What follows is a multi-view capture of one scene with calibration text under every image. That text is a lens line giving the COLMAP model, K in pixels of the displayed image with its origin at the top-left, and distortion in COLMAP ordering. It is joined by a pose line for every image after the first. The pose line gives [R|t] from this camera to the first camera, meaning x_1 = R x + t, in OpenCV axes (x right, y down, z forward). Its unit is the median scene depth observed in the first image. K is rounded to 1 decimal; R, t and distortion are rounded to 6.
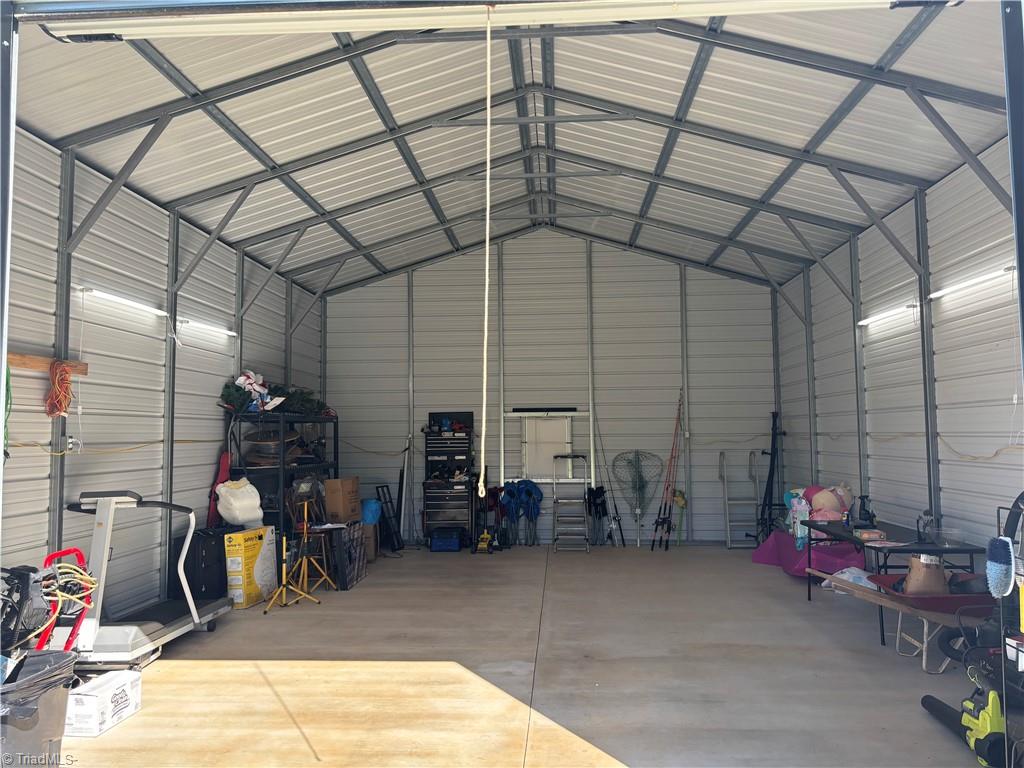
lens RADIAL K [[777.0, 0, 512.0], [0, 777.0, 384.0], [0, 0, 1]] dist [0.108434, -0.002433]
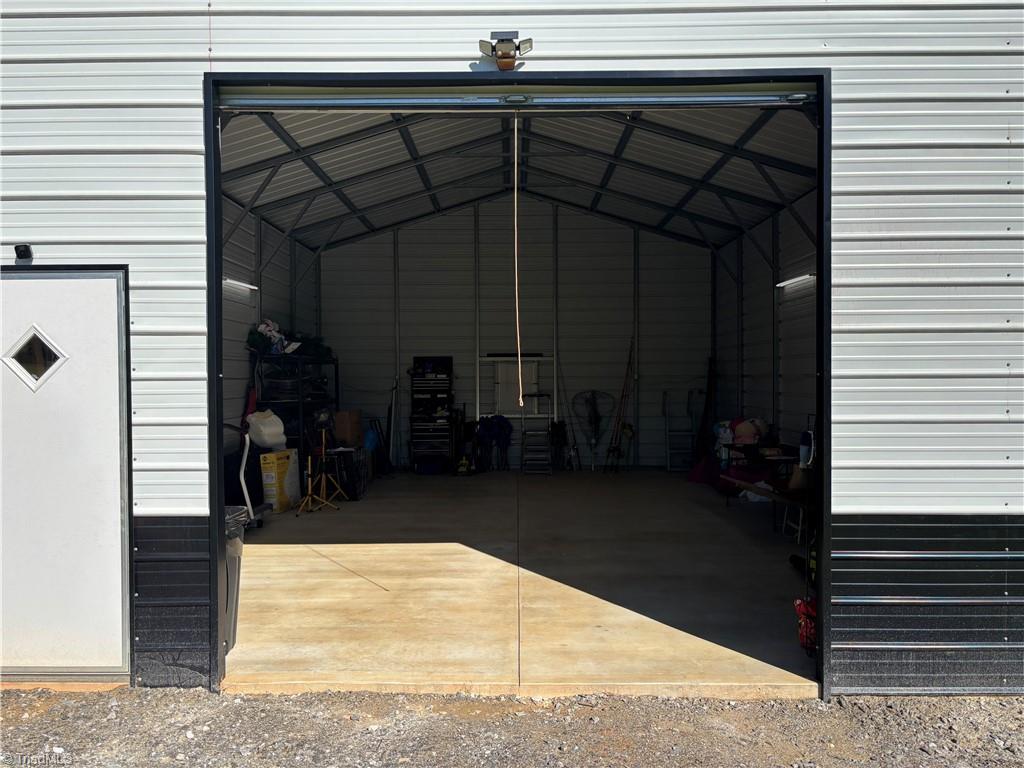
lens RADIAL K [[771.6, 0, 512.0], [0, 771.6, 384.0], [0, 0, 1]] dist [0.251270, -0.000681]
pose [[0.998354, 0.004934, 0.057134, -0.031424], [-0.009066, 0.997342, 0.072296, -0.007716], [-0.056626, -0.072695, 0.995745, -0.167284]]
